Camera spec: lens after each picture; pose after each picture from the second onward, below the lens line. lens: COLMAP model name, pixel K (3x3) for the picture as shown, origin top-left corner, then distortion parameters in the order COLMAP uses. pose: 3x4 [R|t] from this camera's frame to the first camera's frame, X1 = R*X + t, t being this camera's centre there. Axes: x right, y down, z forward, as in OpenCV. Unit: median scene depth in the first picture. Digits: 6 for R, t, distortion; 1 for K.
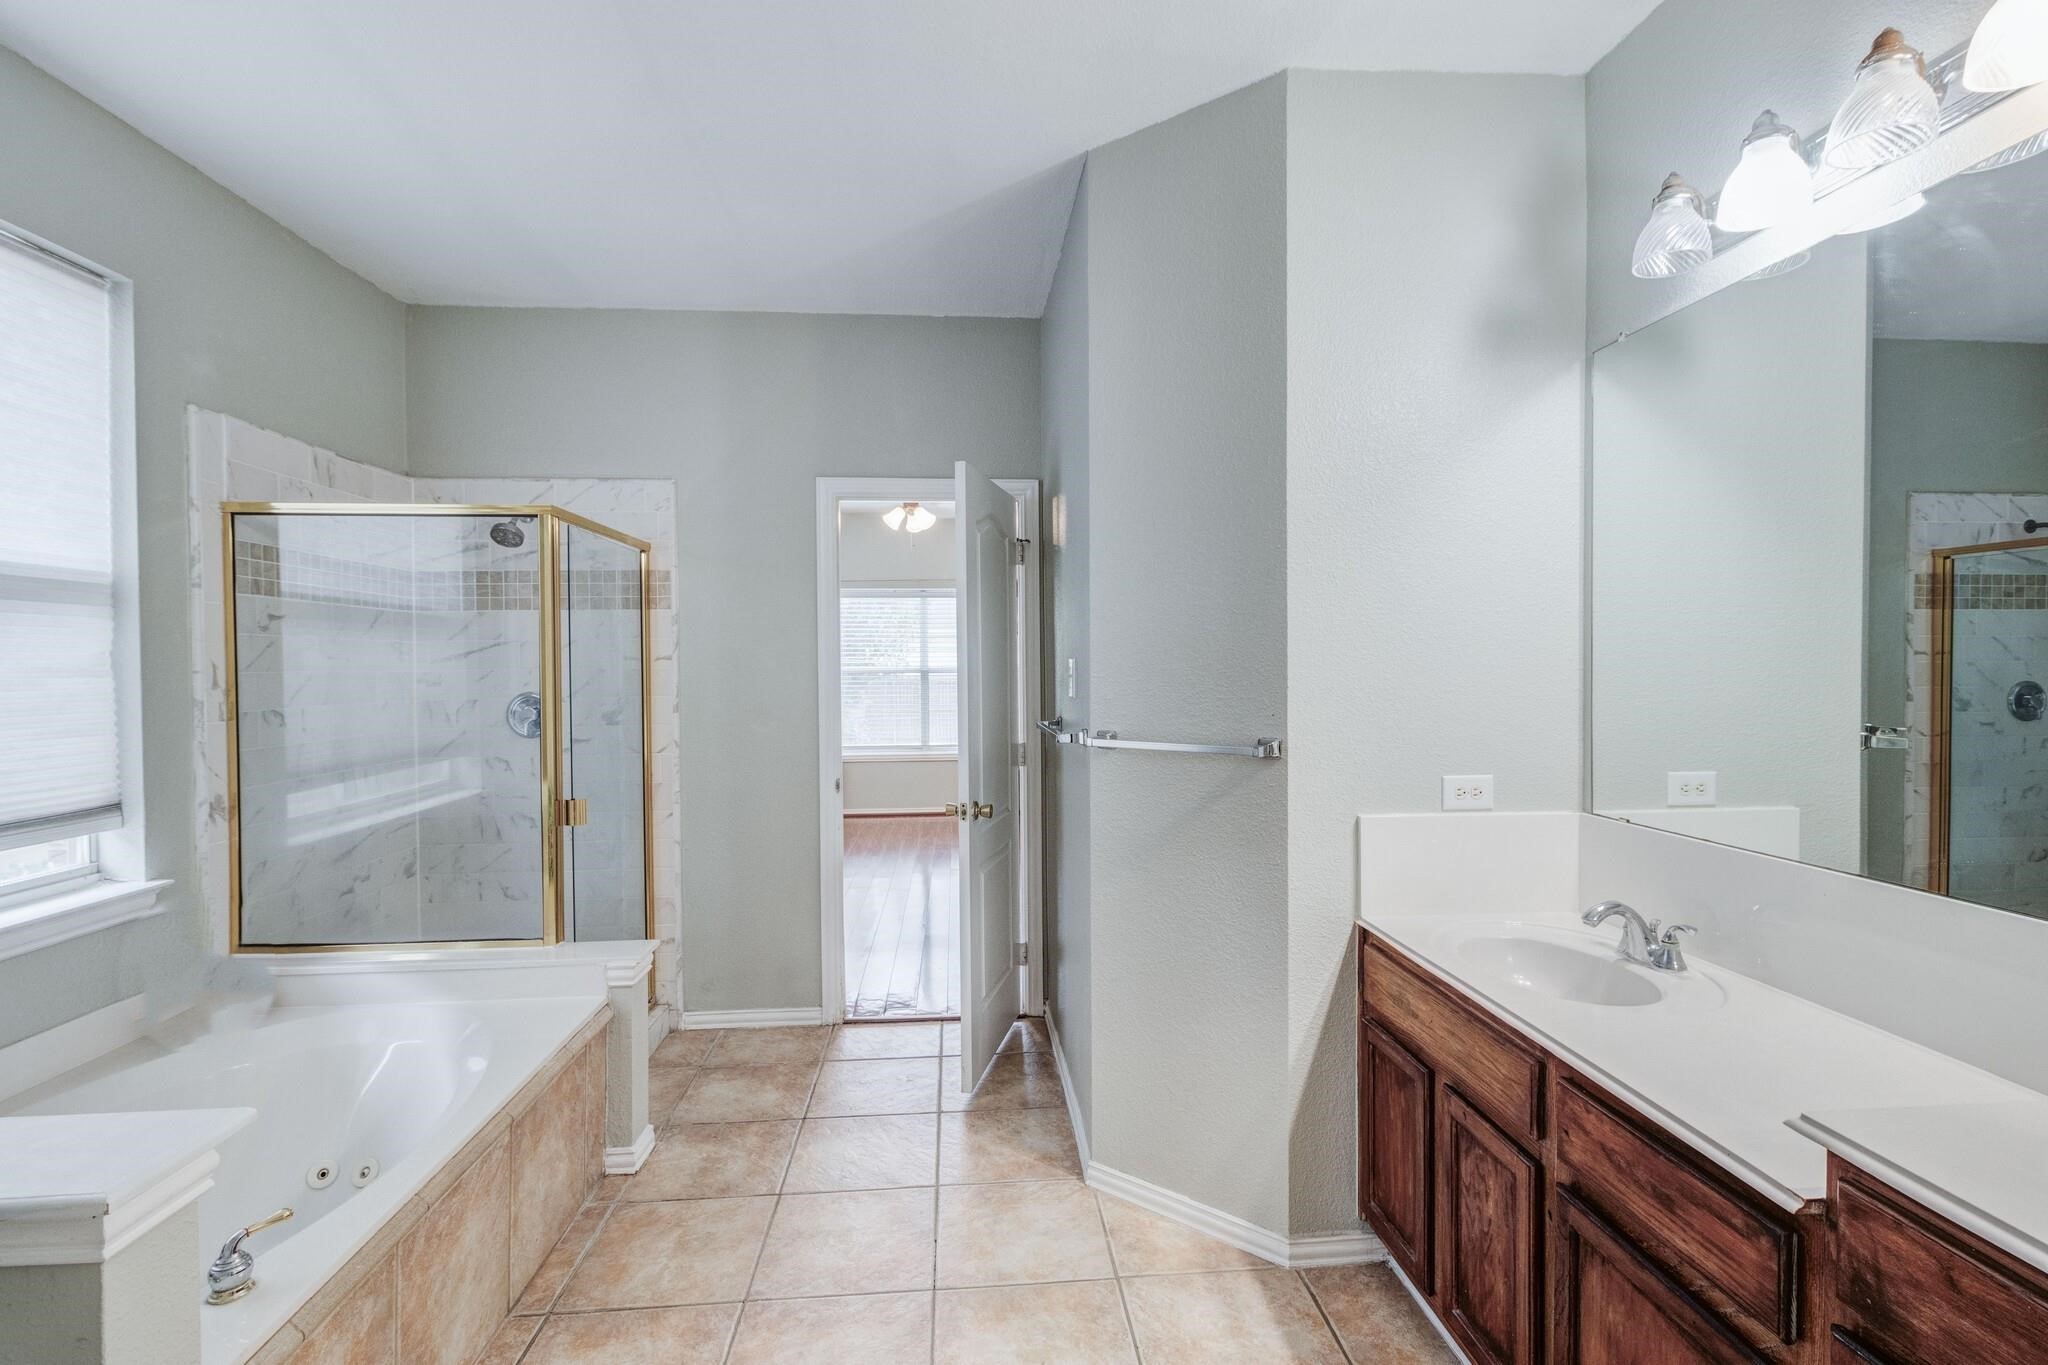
lens RADIAL K [[938.6, 0, 1026.4], [0, 938.6, 675.2], [0, 0, 1]] dist [0.000715, 0.001844]
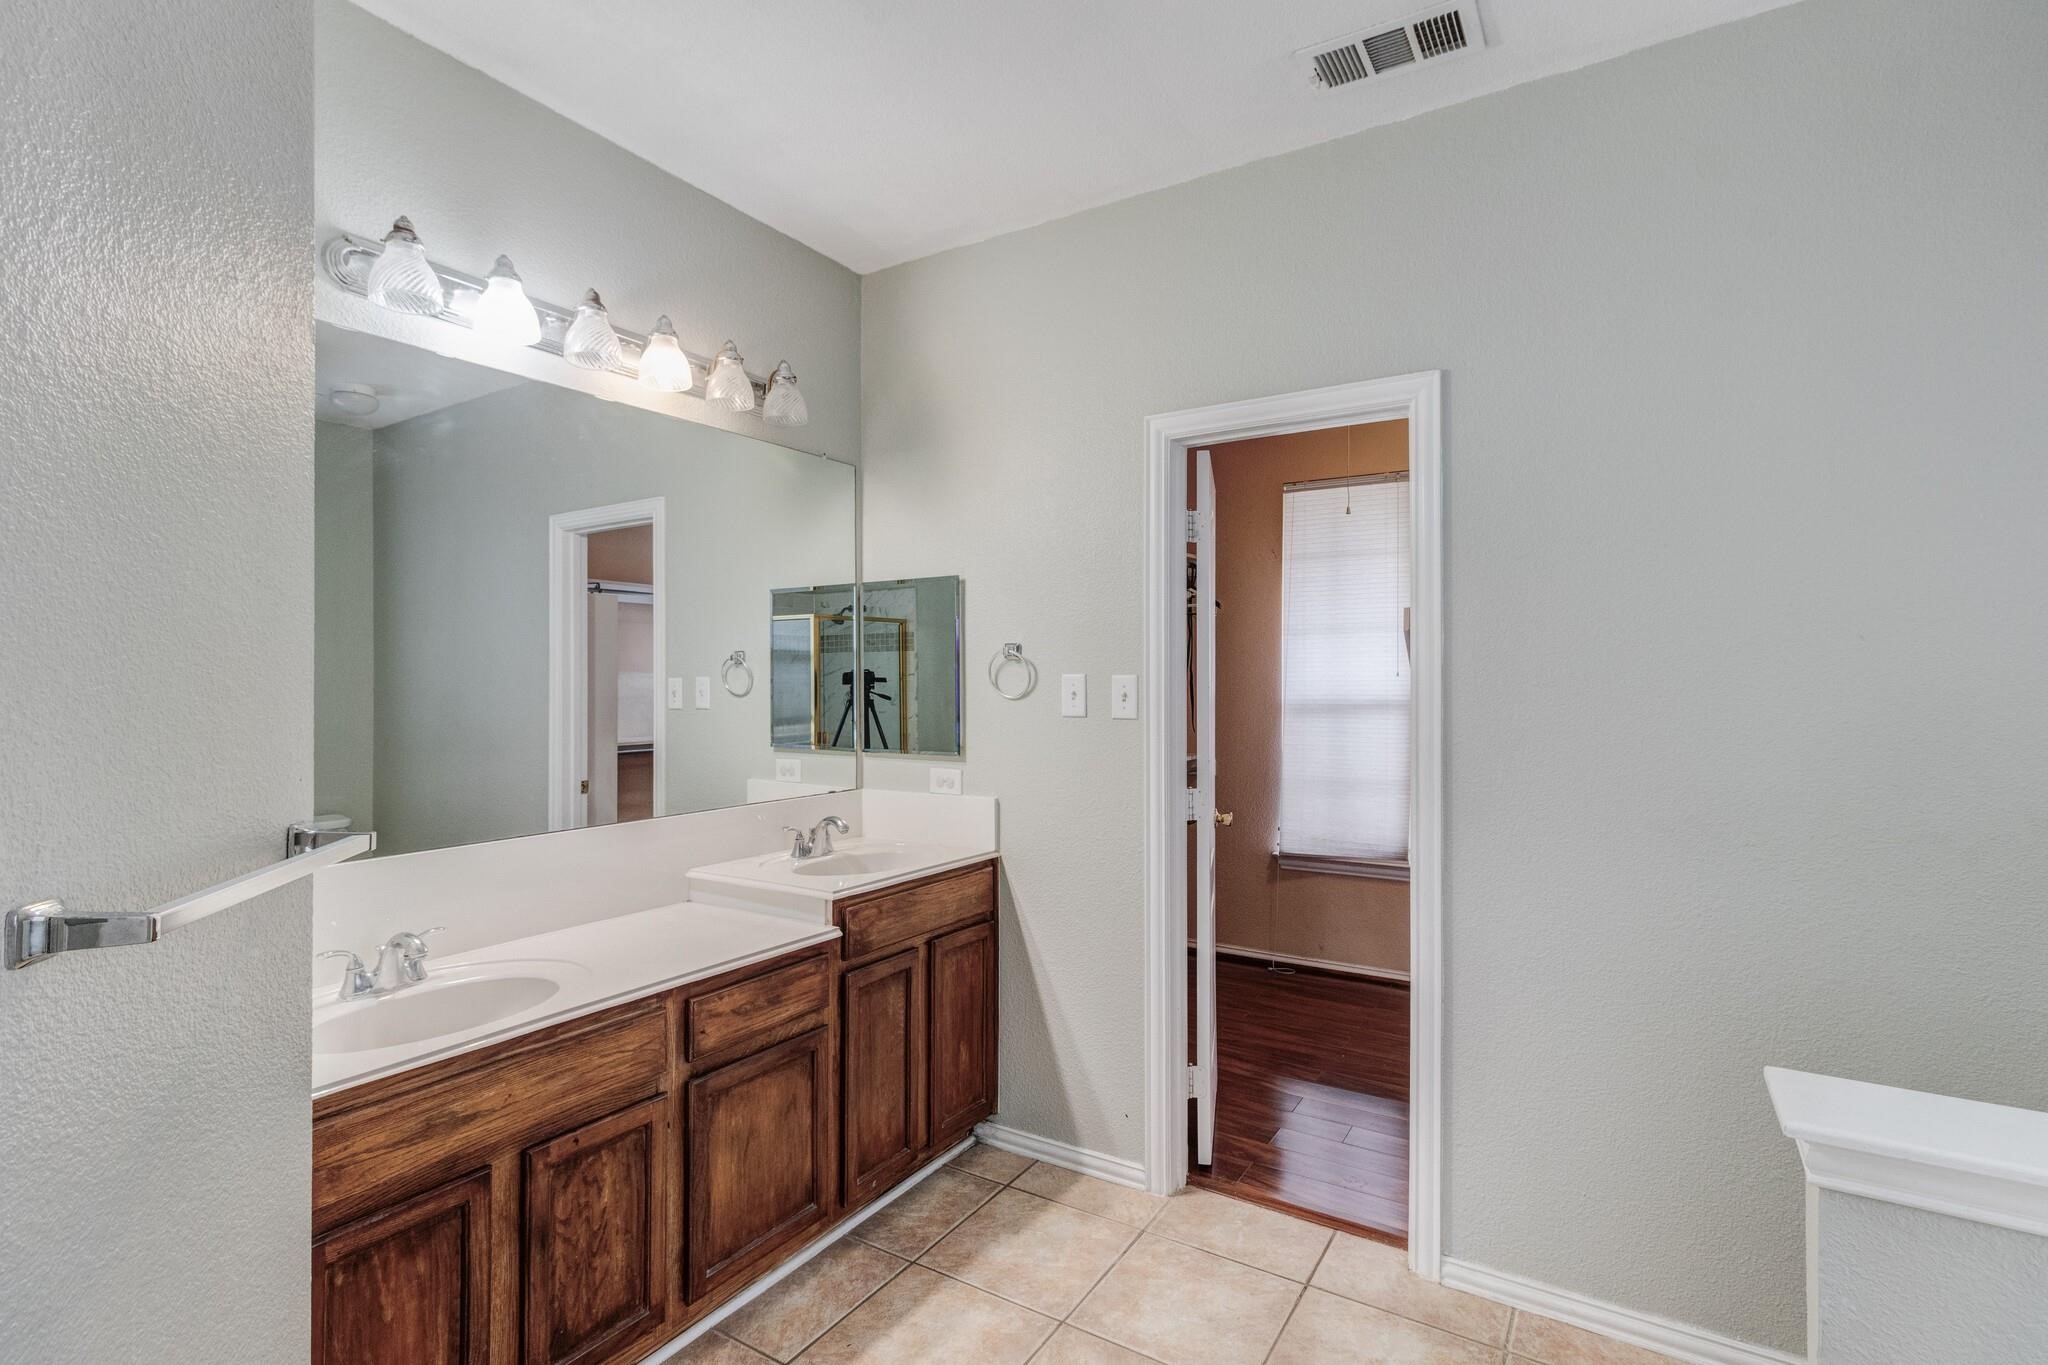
lens RADIAL K [[944.4, 0, 1029.0], [0, 944.4, 685.0], [0, 0, 1]] dist [-0.000534, 0.001892]
pose [[-0.798651, 0.018347, 0.601514, -0.726985], [0.025261, 0.999676, 0.003048, -0.009834], [-0.601264, 0.017629, -0.798856, 2.058341]]
